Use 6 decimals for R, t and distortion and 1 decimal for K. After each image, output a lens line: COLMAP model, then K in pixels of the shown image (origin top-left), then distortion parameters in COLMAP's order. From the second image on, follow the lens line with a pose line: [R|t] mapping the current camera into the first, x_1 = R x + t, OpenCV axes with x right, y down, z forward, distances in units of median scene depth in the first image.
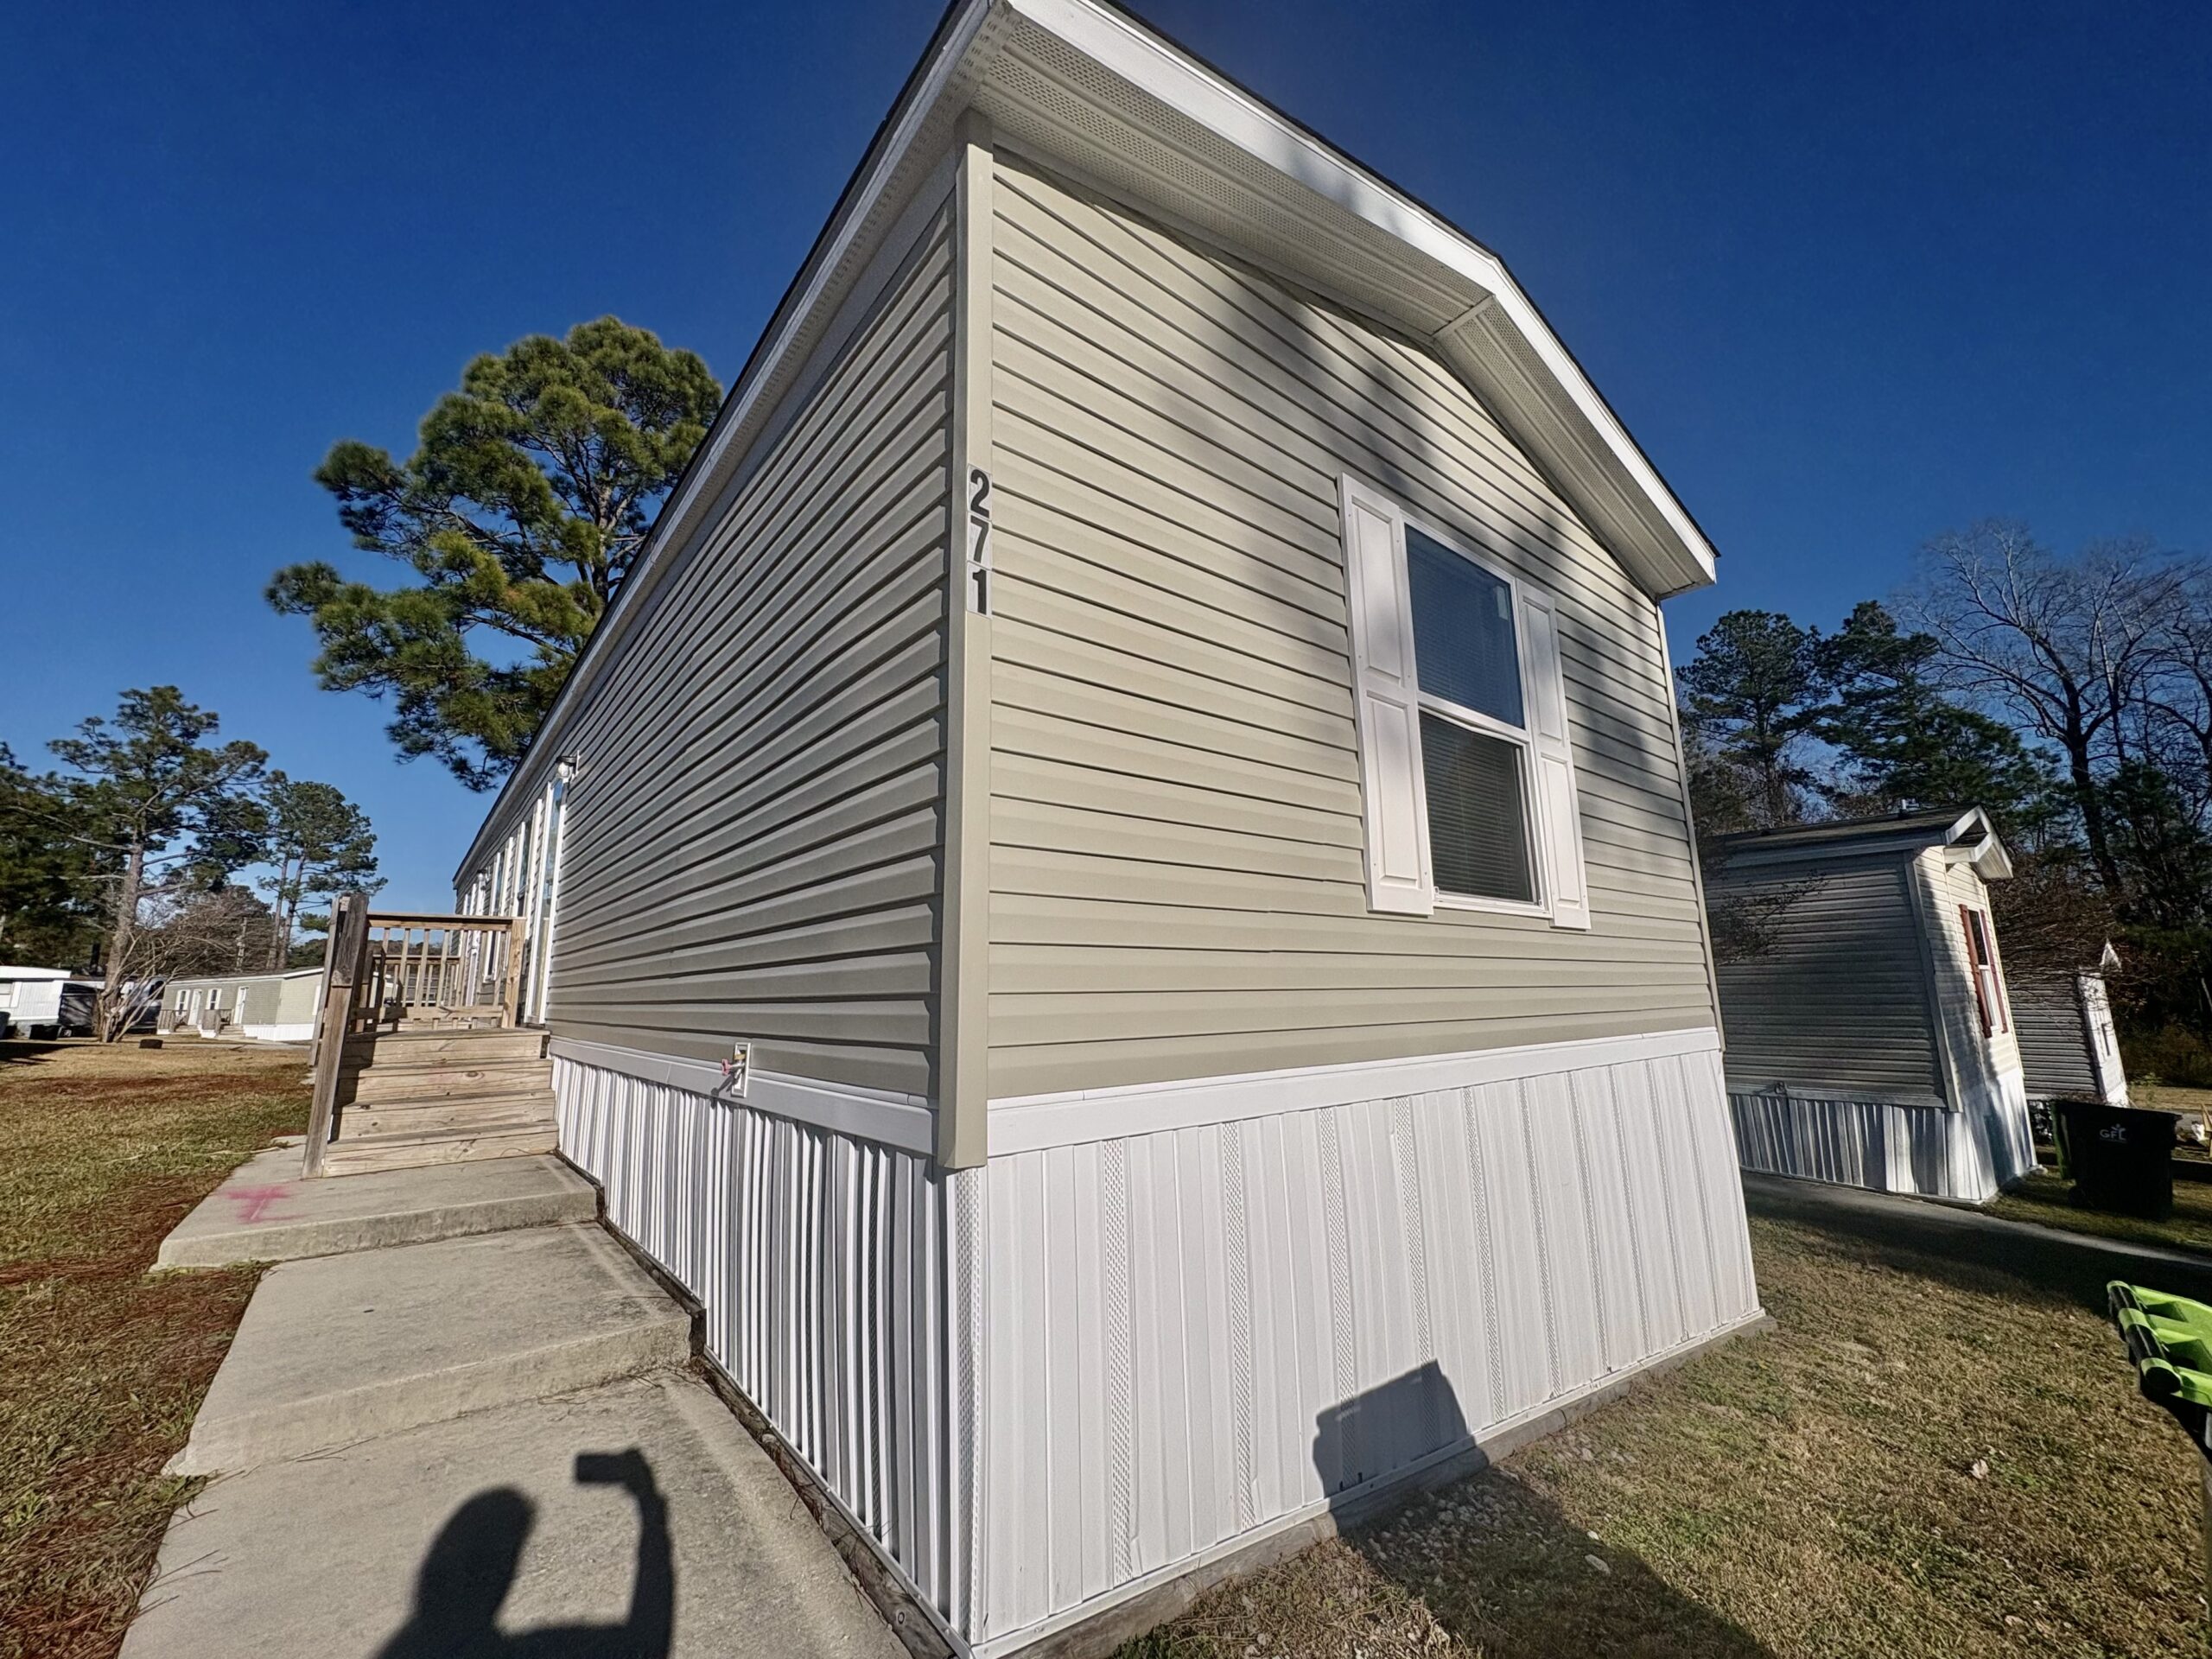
lens RADIAL K [[878.9, 0, 1108.2], [0, 878.9, 830.1], [0, 0, 1]] dist [0.001430, -0.000120]
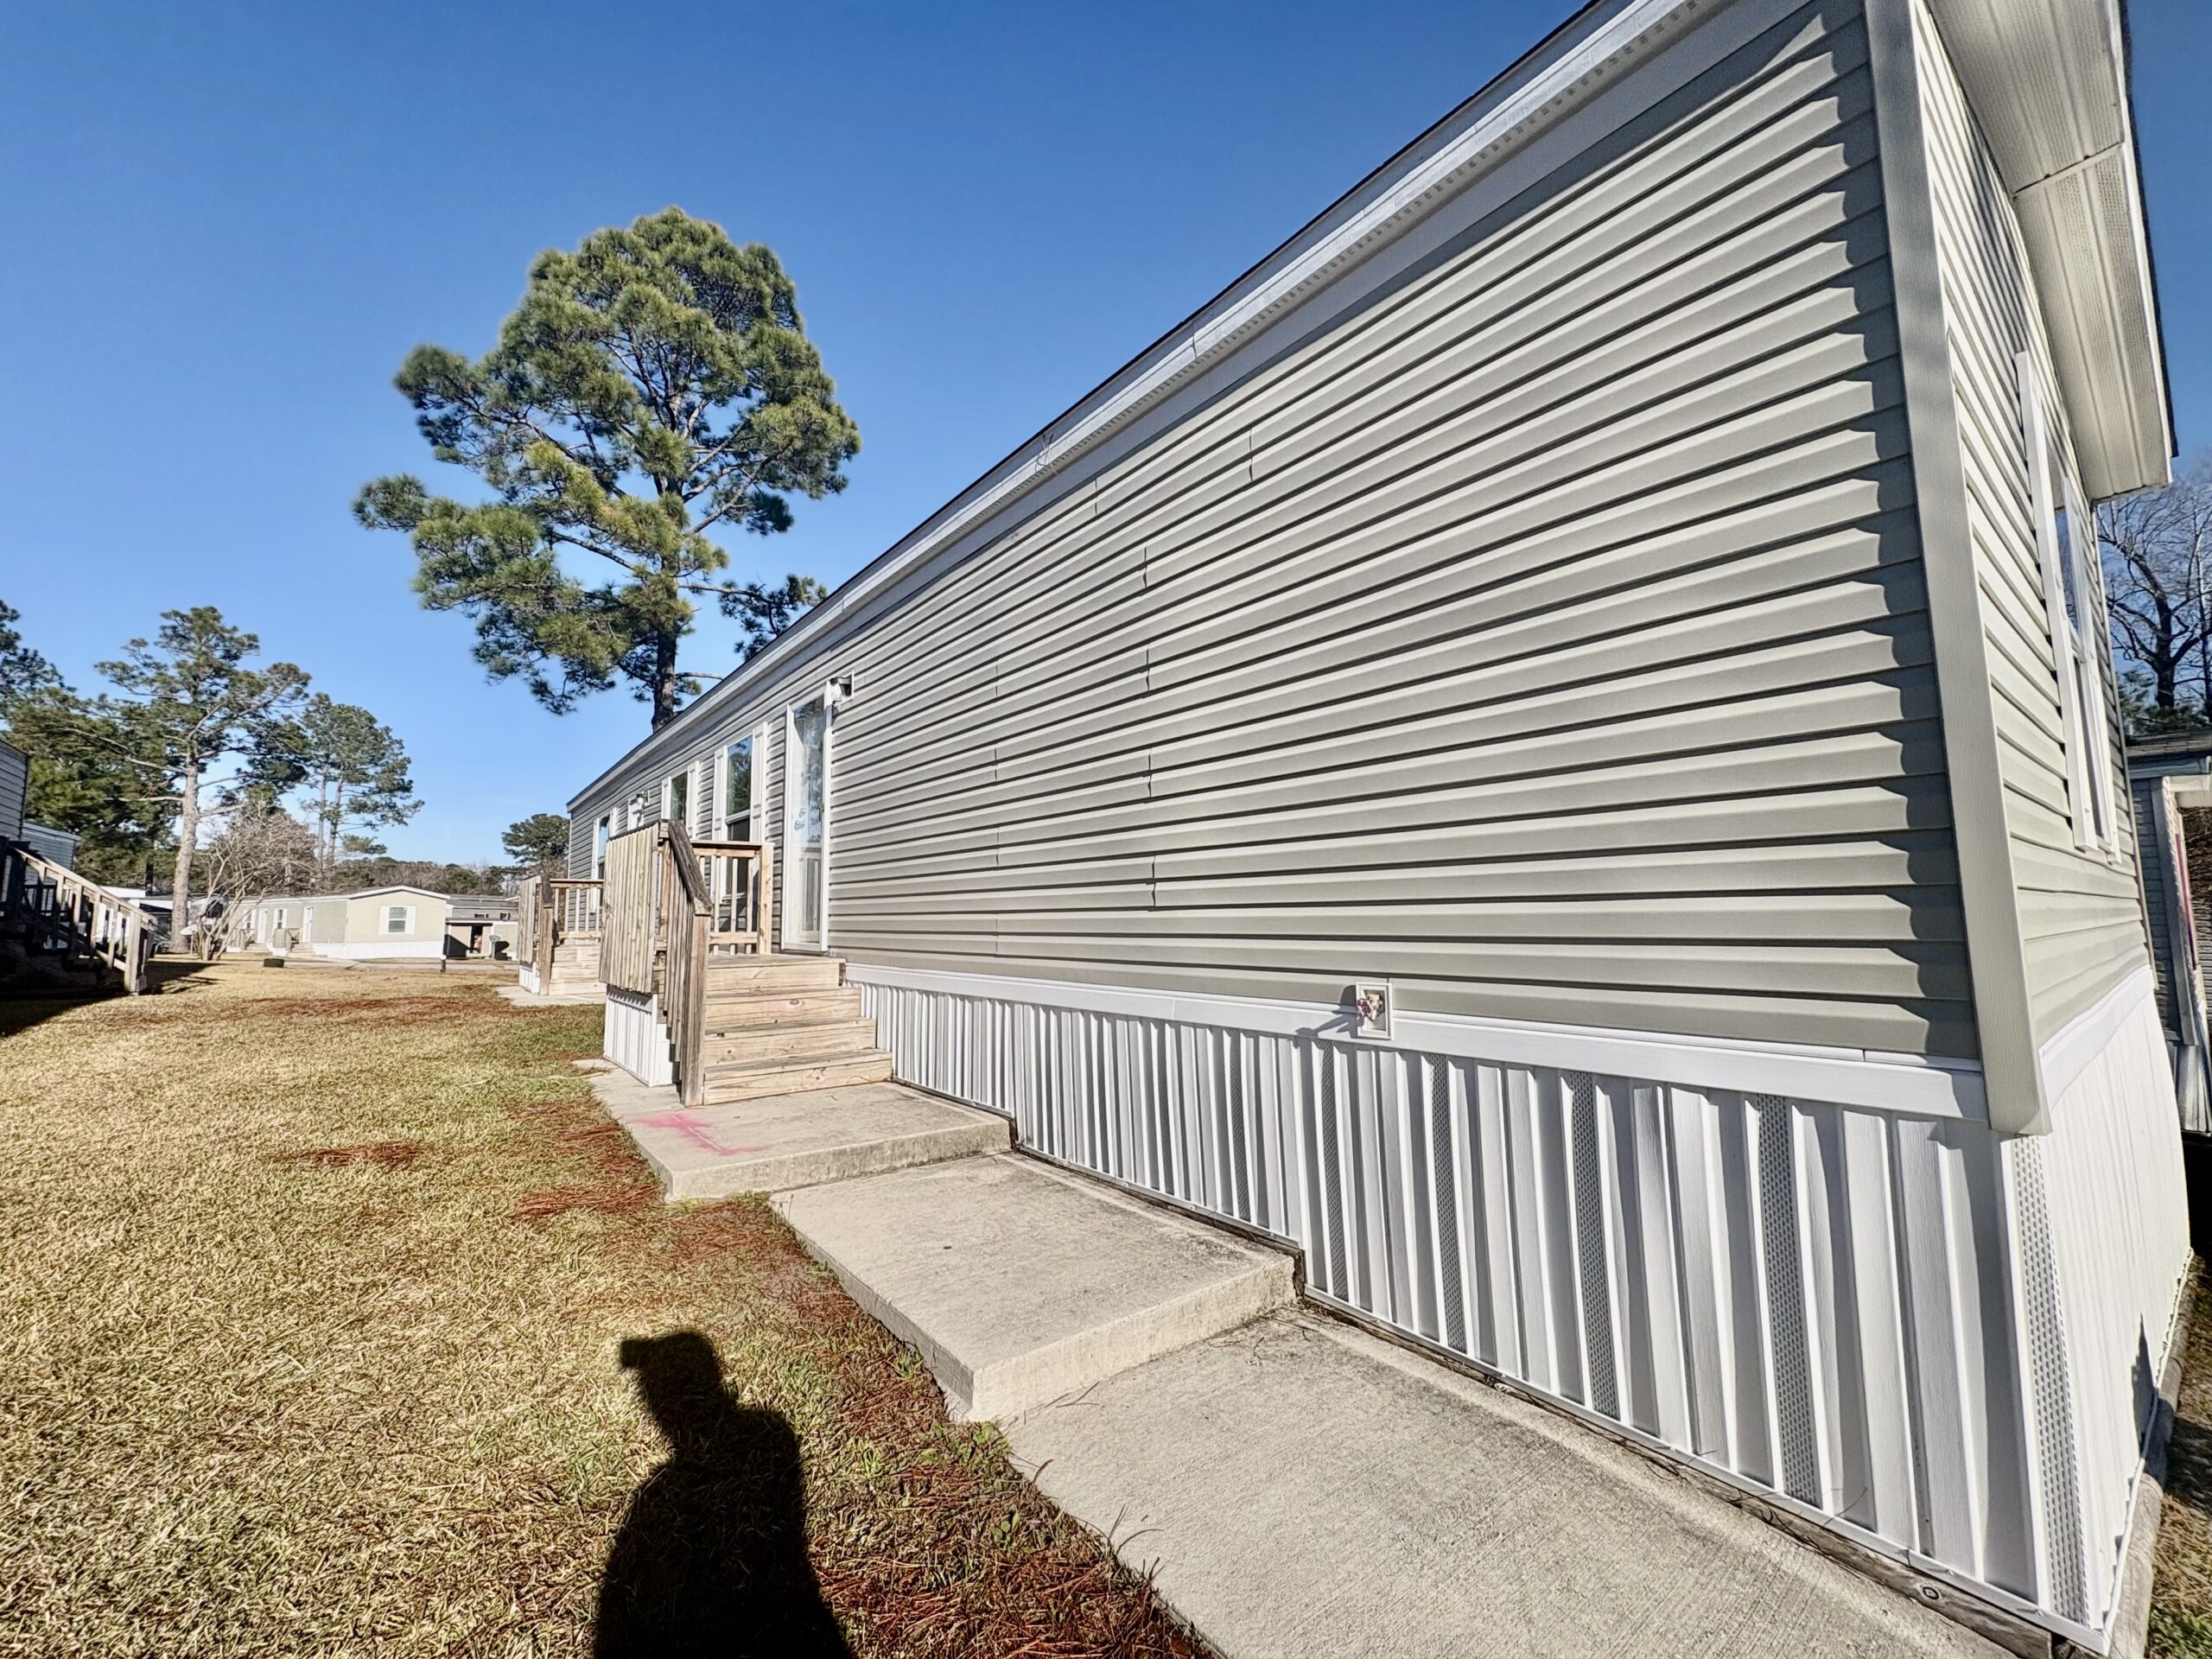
lens RADIAL K [[878.9, 0, 1108.3], [0, 878.9, 830.8], [0, 0, 1]] dist [0.001430, -0.000120]
pose [[0.999907, 0.003259, -0.013240, -0.103766], [-0.002101, 0.996239, 0.086619, -0.000242], [0.013472, -0.086583, 0.996154, 0.010647]]
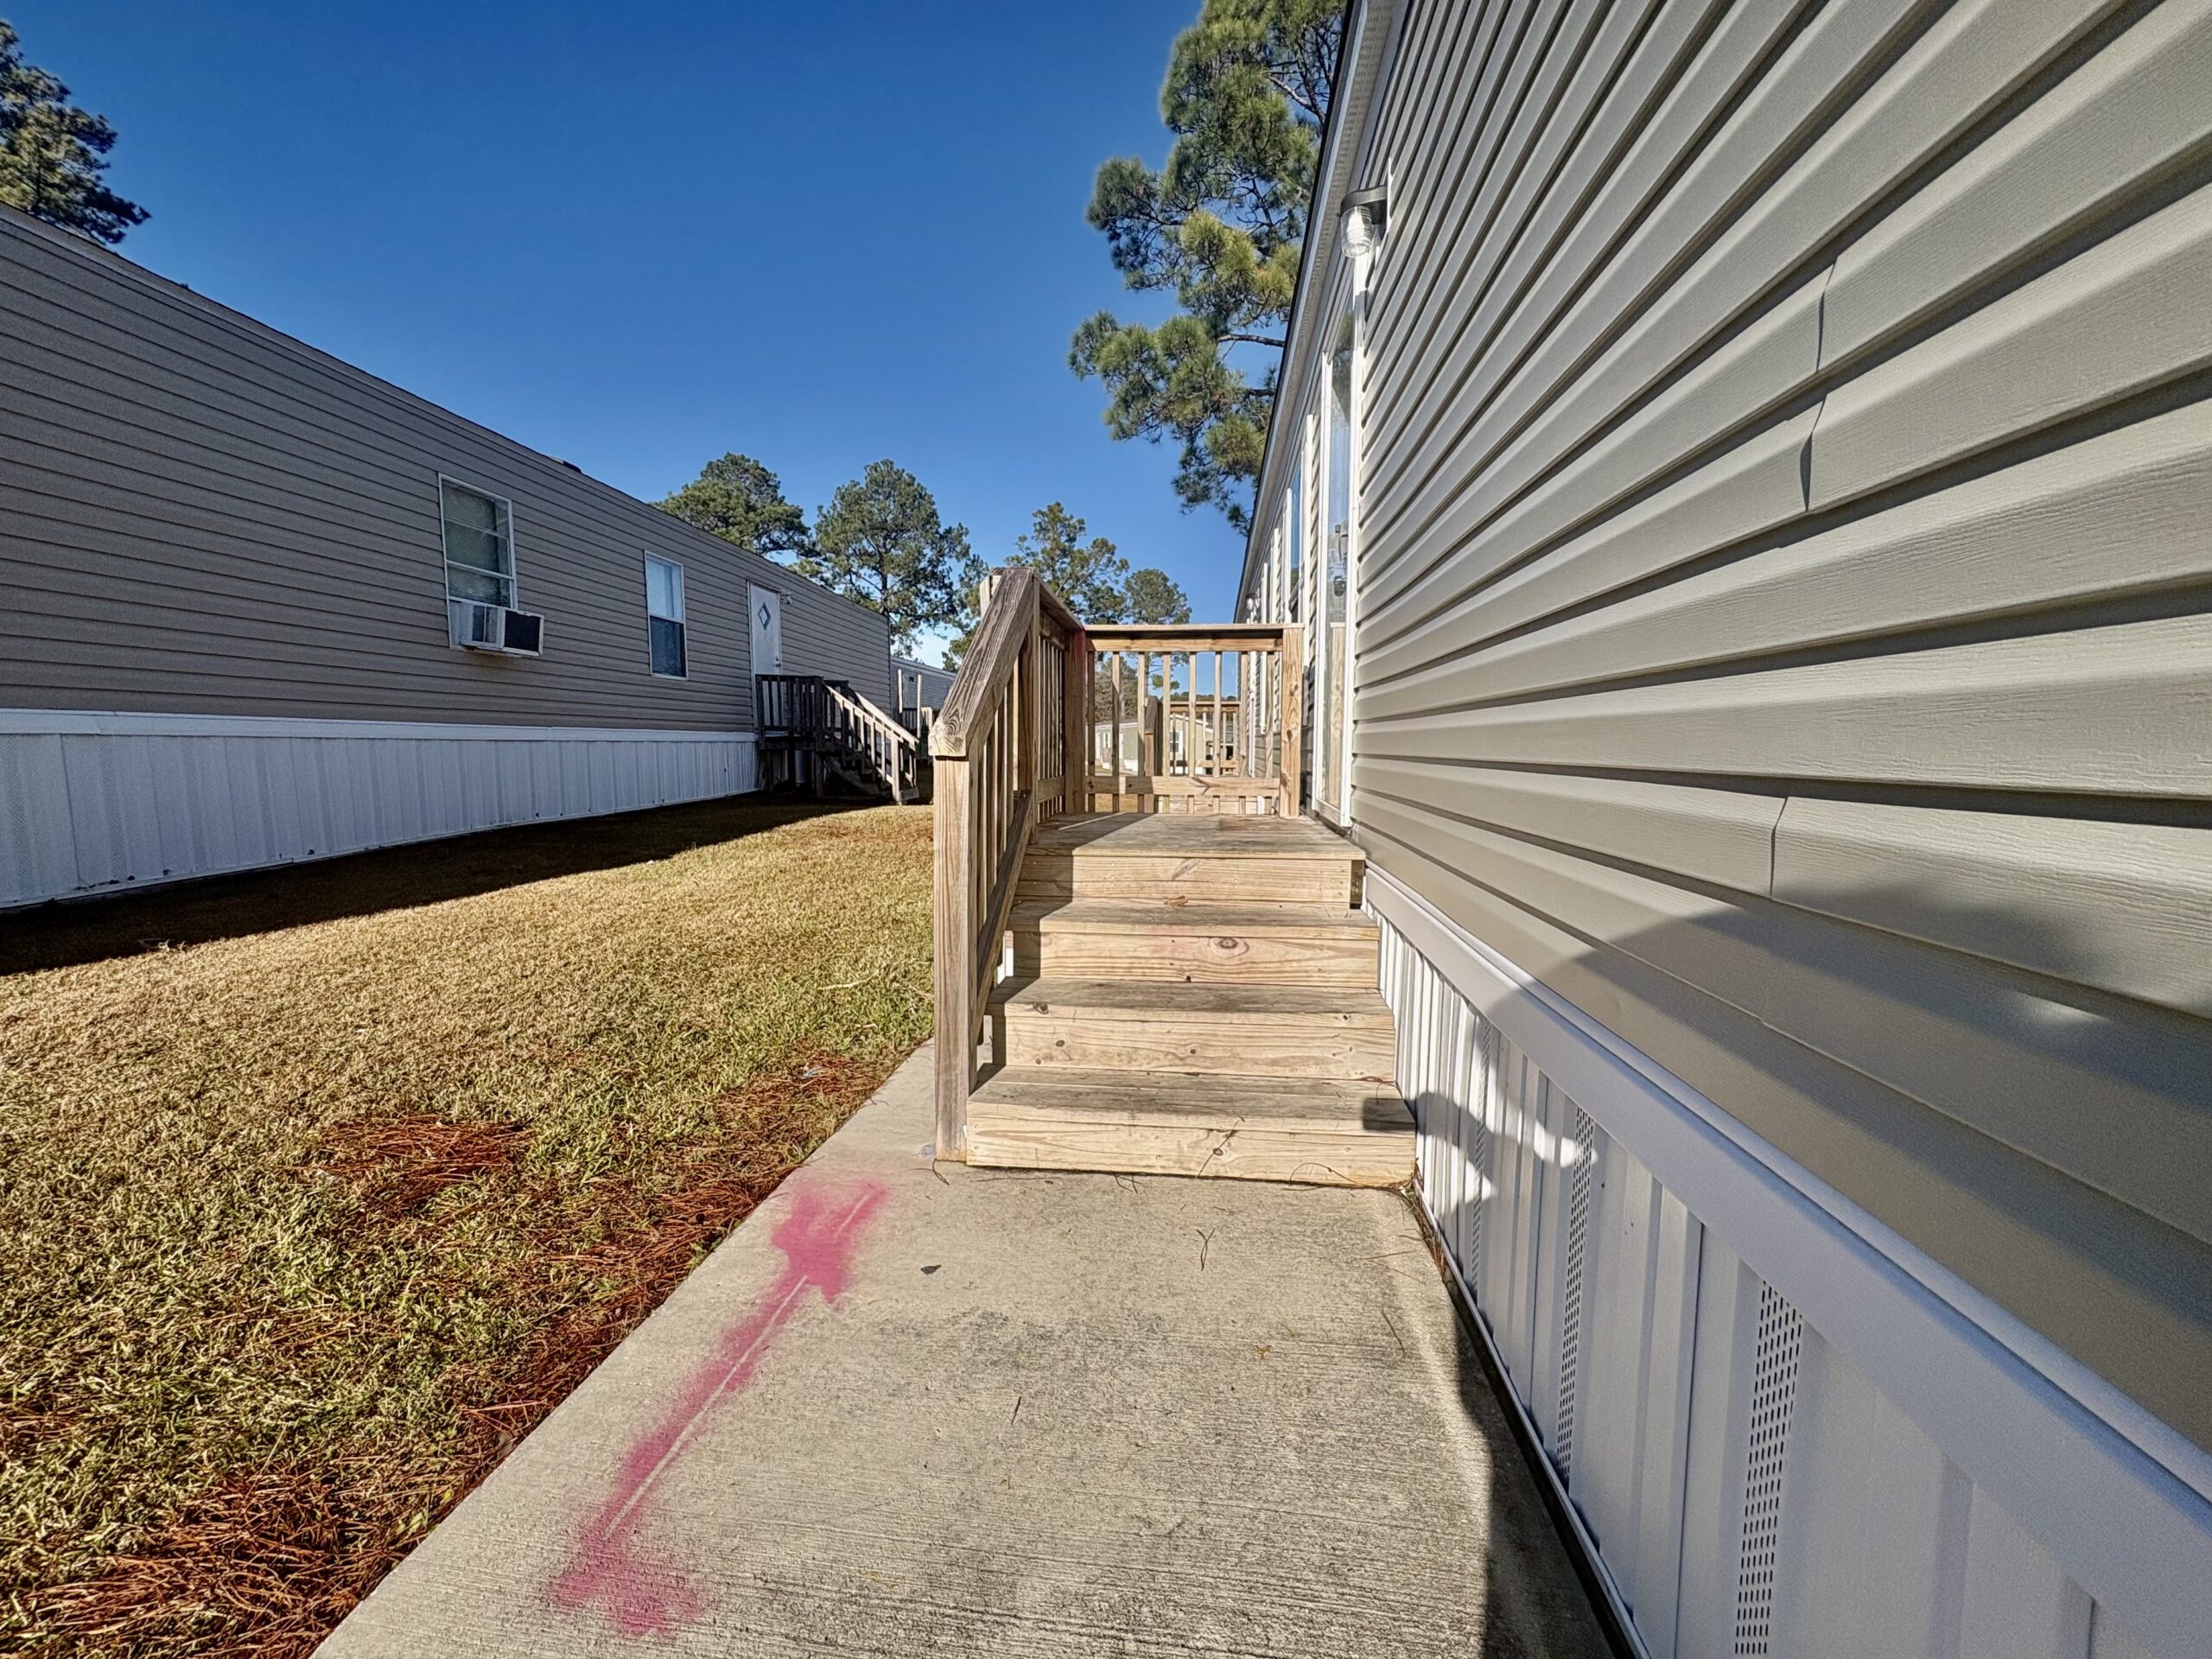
lens RADIAL K [[878.9, 0, 1105.8], [0, 878.9, 824.2], [0, 0, 1]] dist [0.001430, -0.000120]
pose [[0.697092, 0.082768, -0.712188, -0.129199], [0.116120, 0.967168, 0.226060, 0.030751], [0.707516, -0.240284, 0.664594, 0.192996]]
